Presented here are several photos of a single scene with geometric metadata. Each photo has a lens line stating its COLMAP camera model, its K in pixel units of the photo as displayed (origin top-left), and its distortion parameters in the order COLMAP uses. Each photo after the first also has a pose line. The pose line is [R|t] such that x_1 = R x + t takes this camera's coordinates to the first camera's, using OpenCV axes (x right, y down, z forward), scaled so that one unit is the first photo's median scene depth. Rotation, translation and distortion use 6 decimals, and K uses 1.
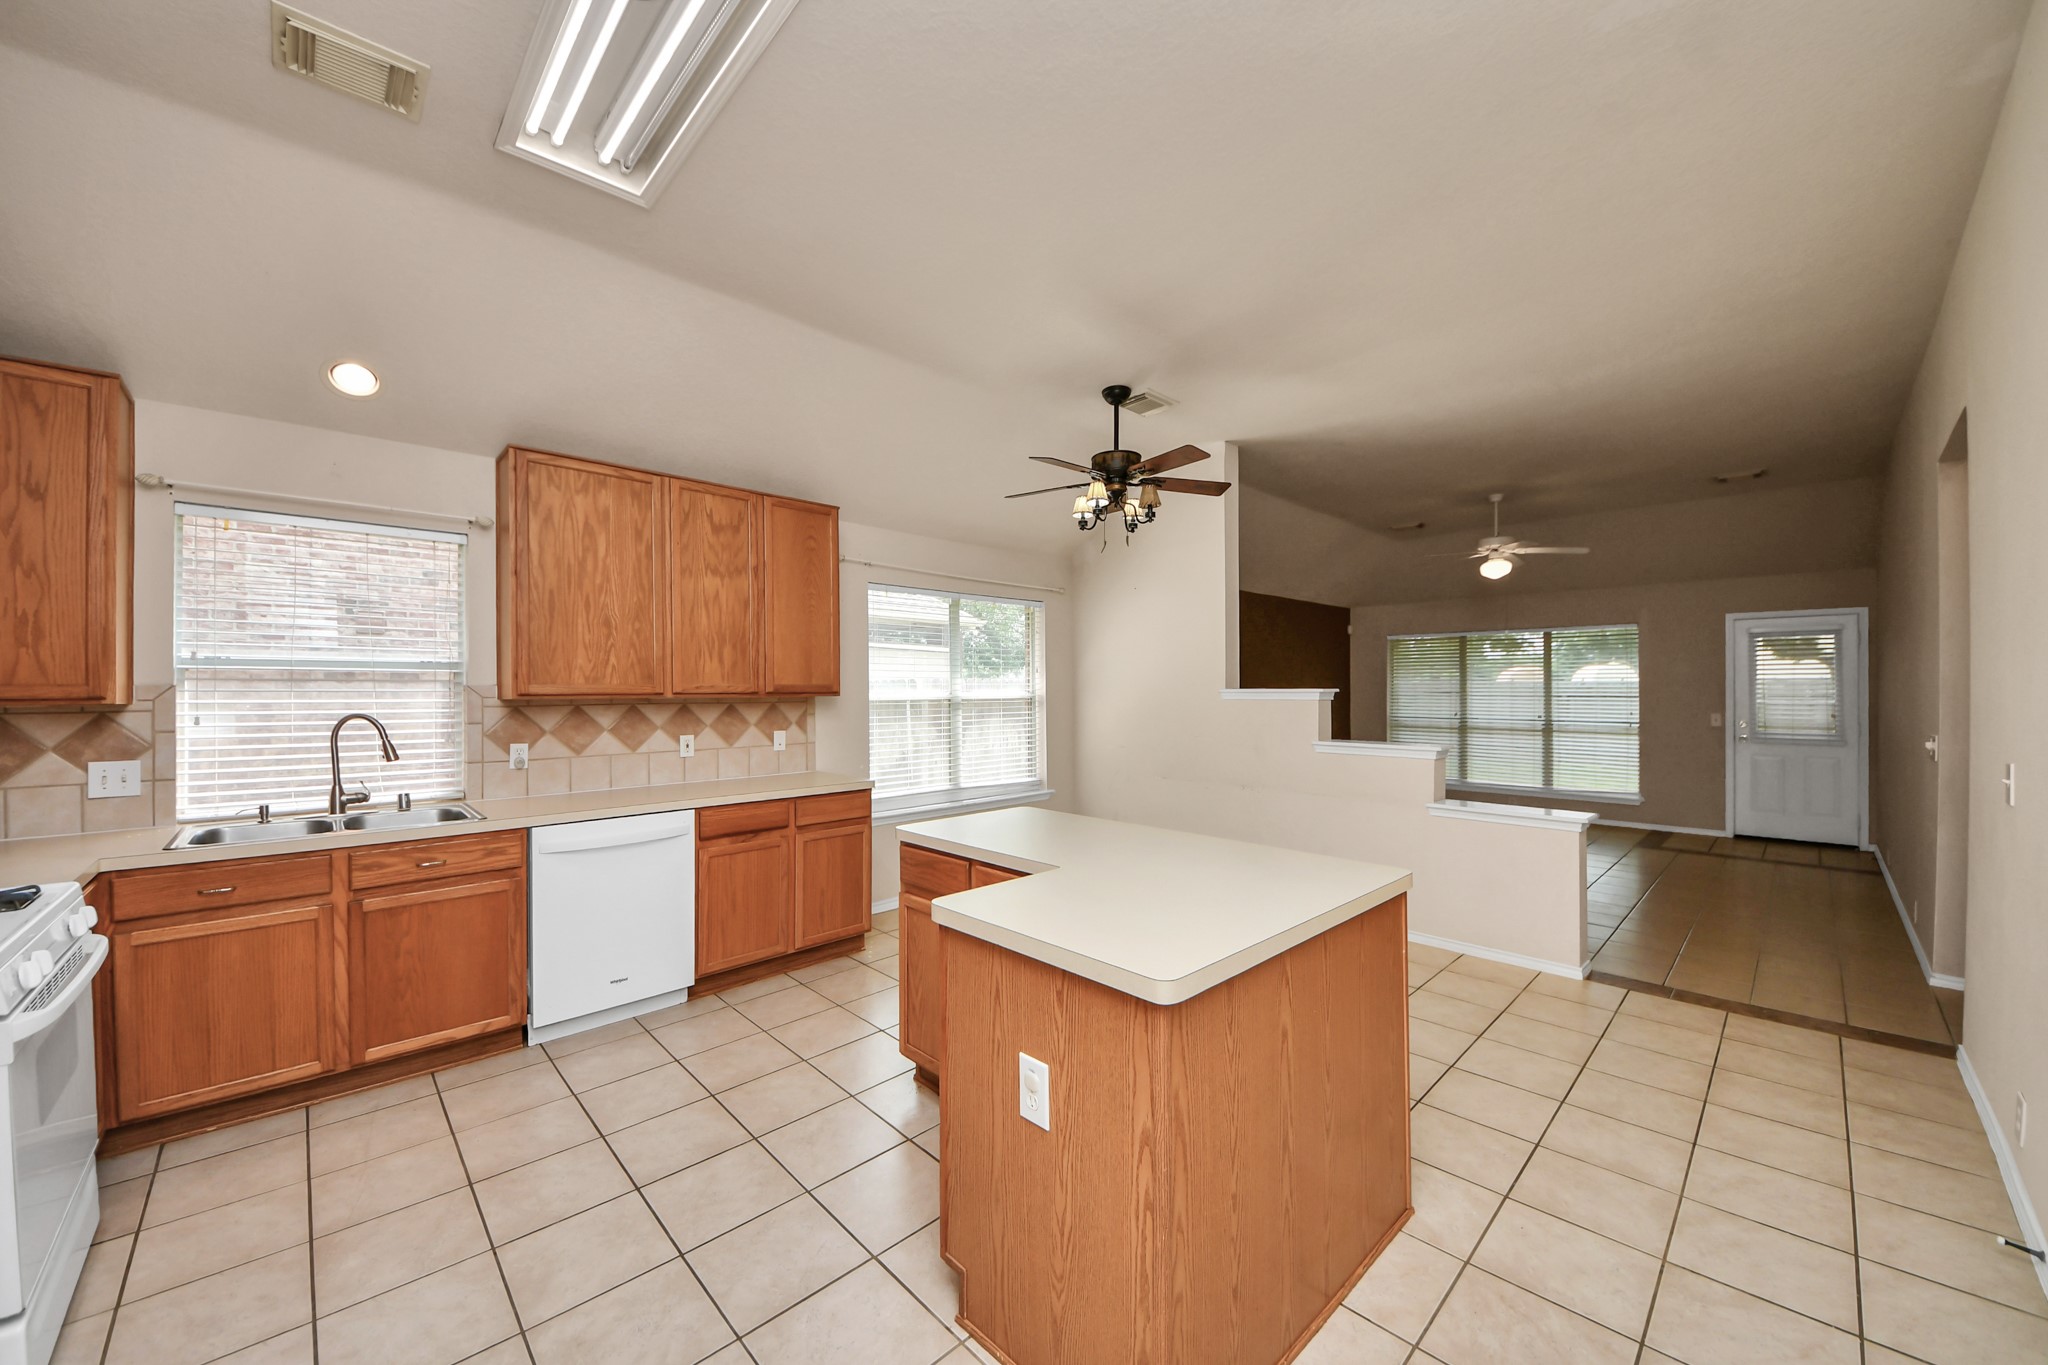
lens RADIAL K [[748.4, 0, 1025.8], [0, 748.4, 692.5], [0, 0, 1]] dist [-0.001046, -0.000049]
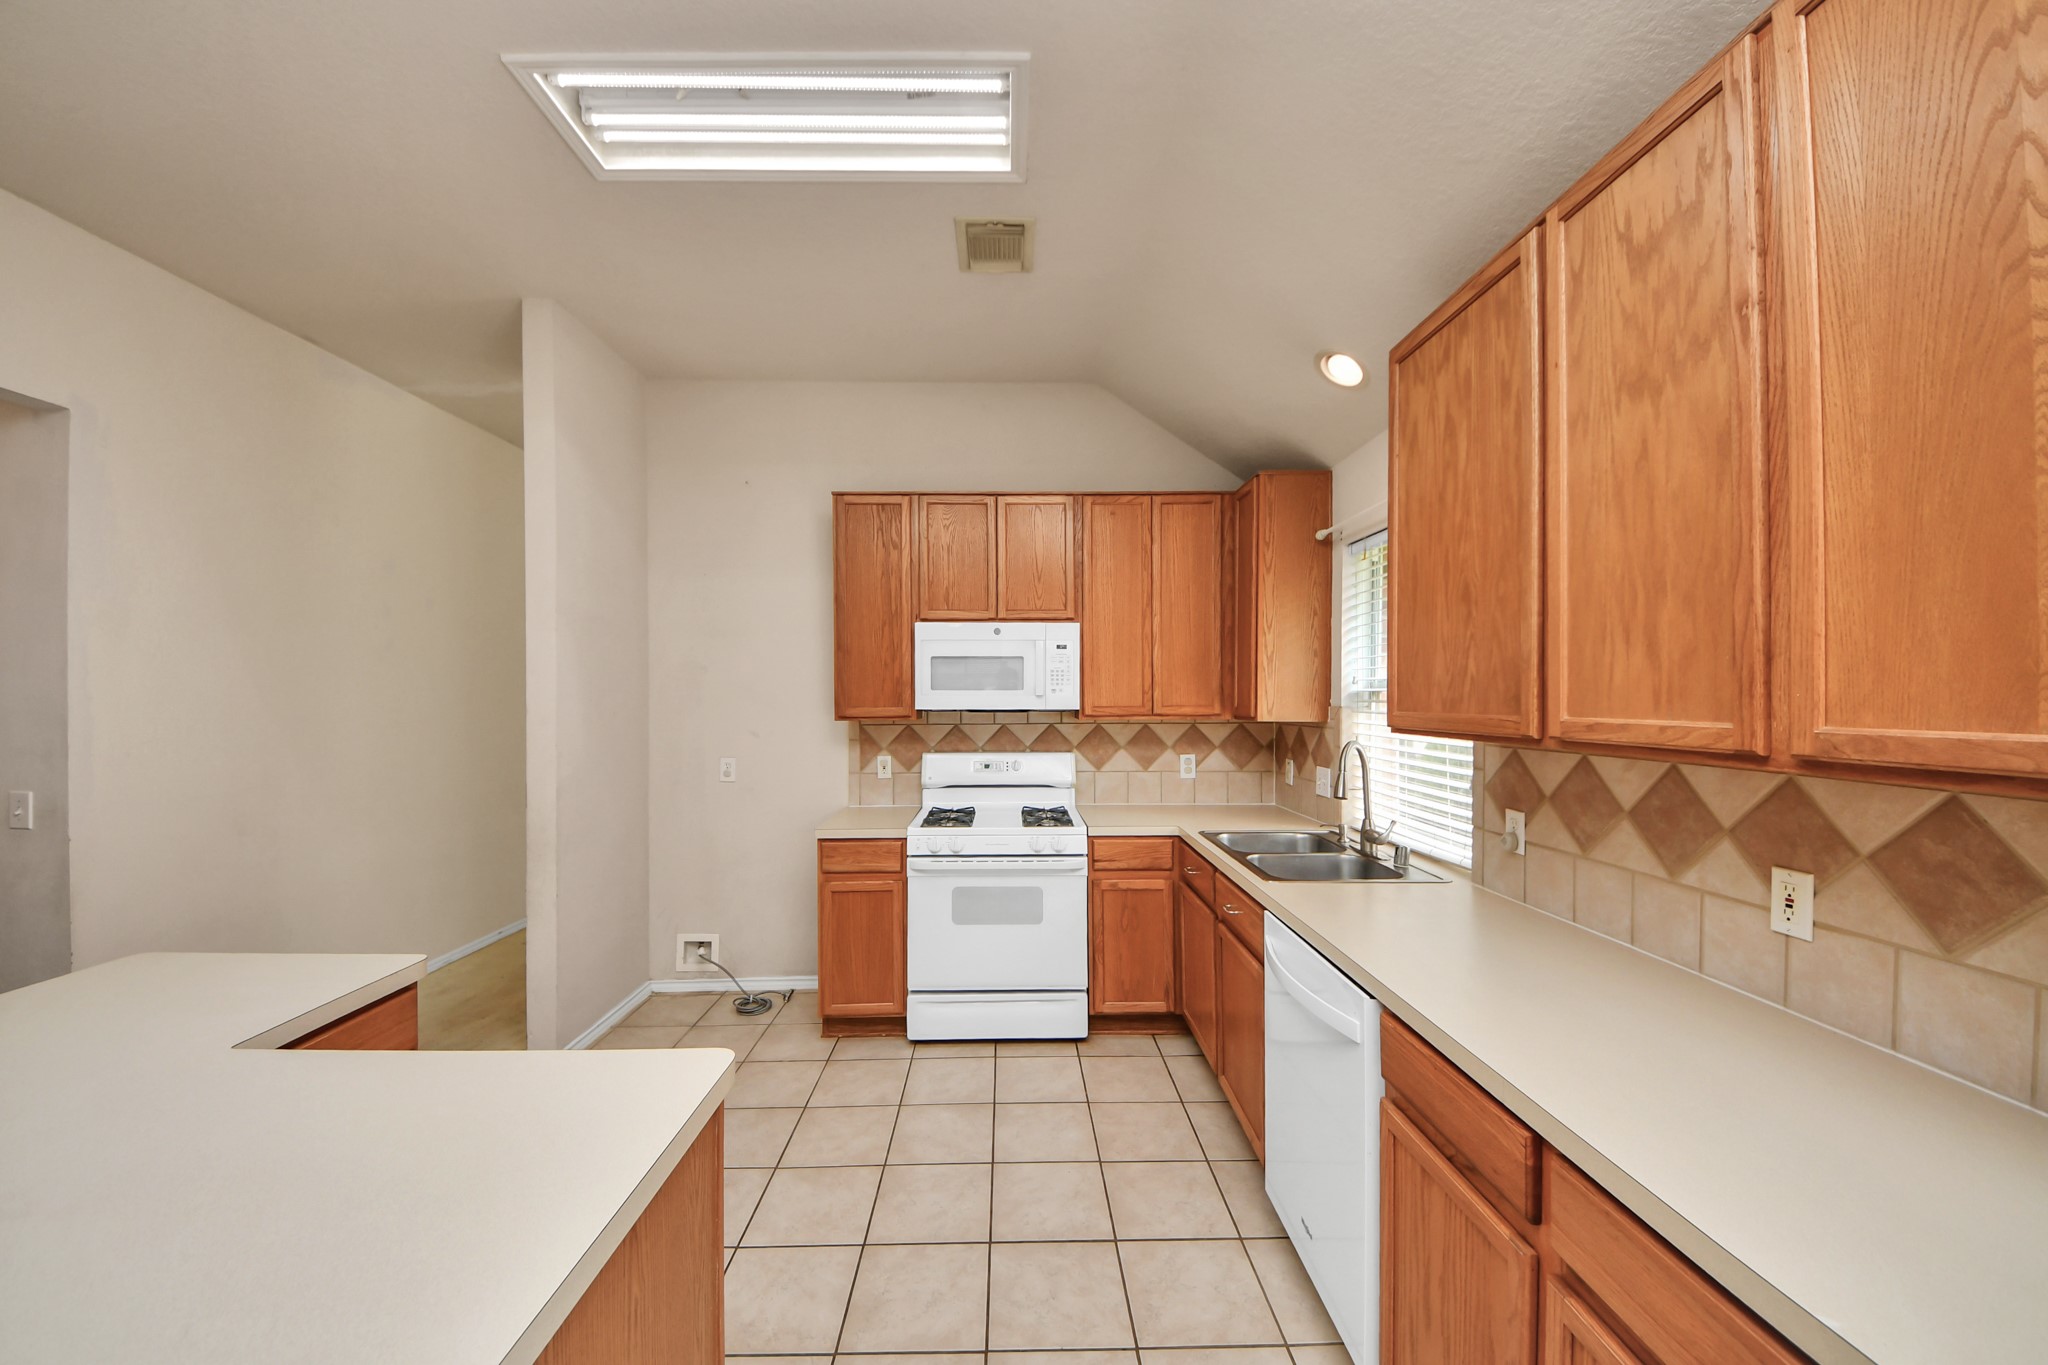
lens RADIAL K [[748.4, 0, 1025.8], [0, 748.4, 692.5], [0, 0, 1]] dist [-0.001046, -0.000049]
pose [[-0.664756, 0.003171, -0.747054, 0.011994], [0.003278, 0.999994, 0.001327, -0.014401], [0.747054, -0.001567, -0.664762, 0.589598]]
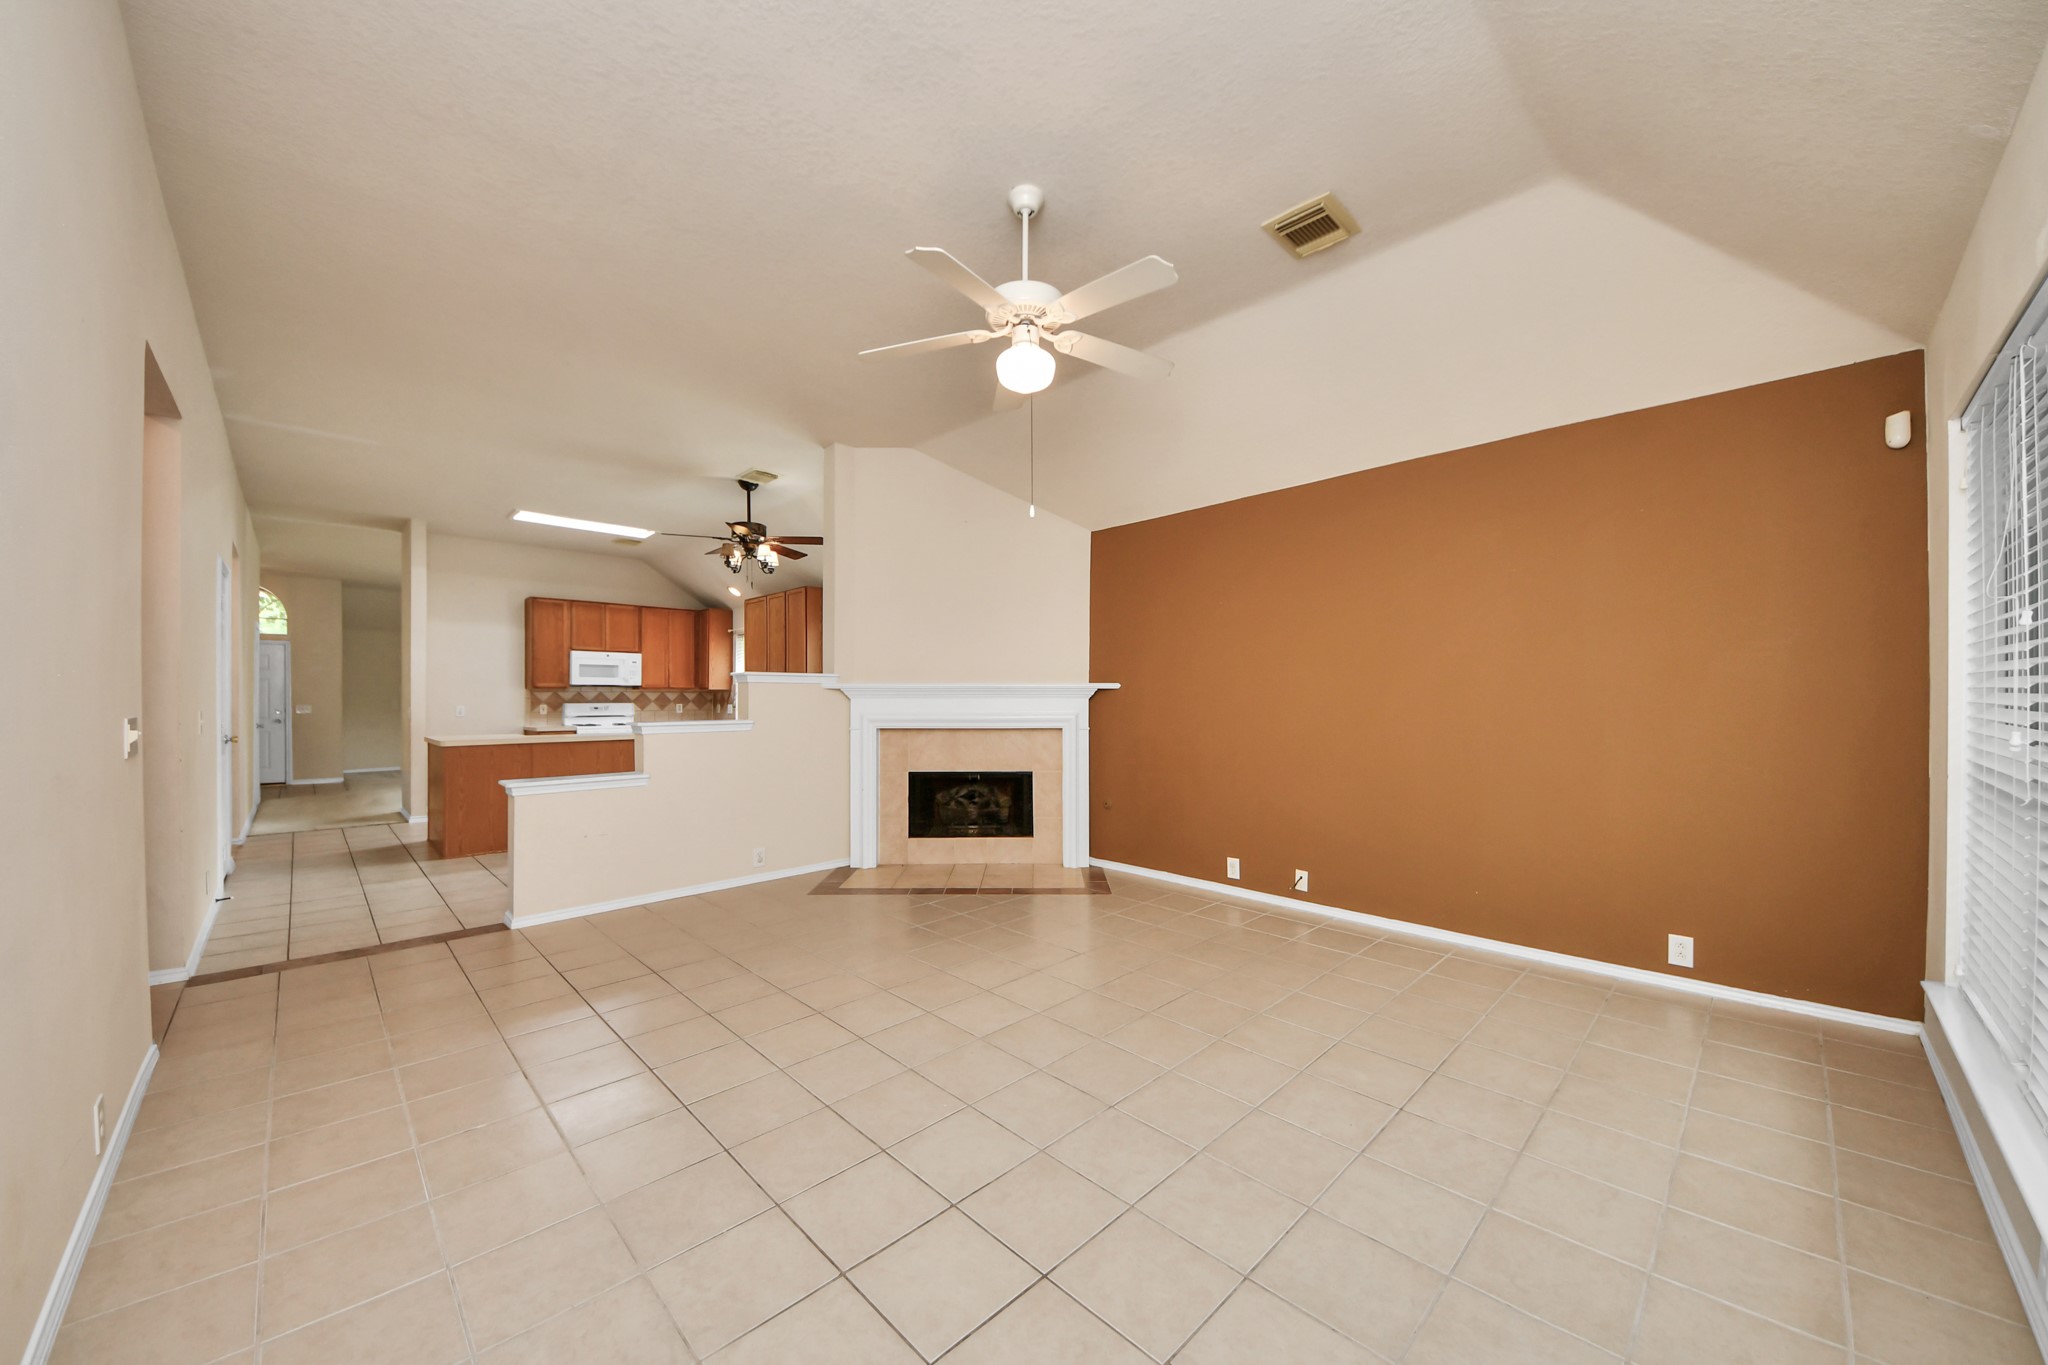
lens RADIAL K [[748.4, 0, 1025.8], [0, 748.4, 692.5], [0, 0, 1]] dist [-0.001046, -0.000049]
pose [[0.005933, -0.006004, -0.999964, 1.017355], [0.001550, 0.999981, -0.005995, 0.021299], [0.999981, -0.001515, 0.005942, 0.990870]]
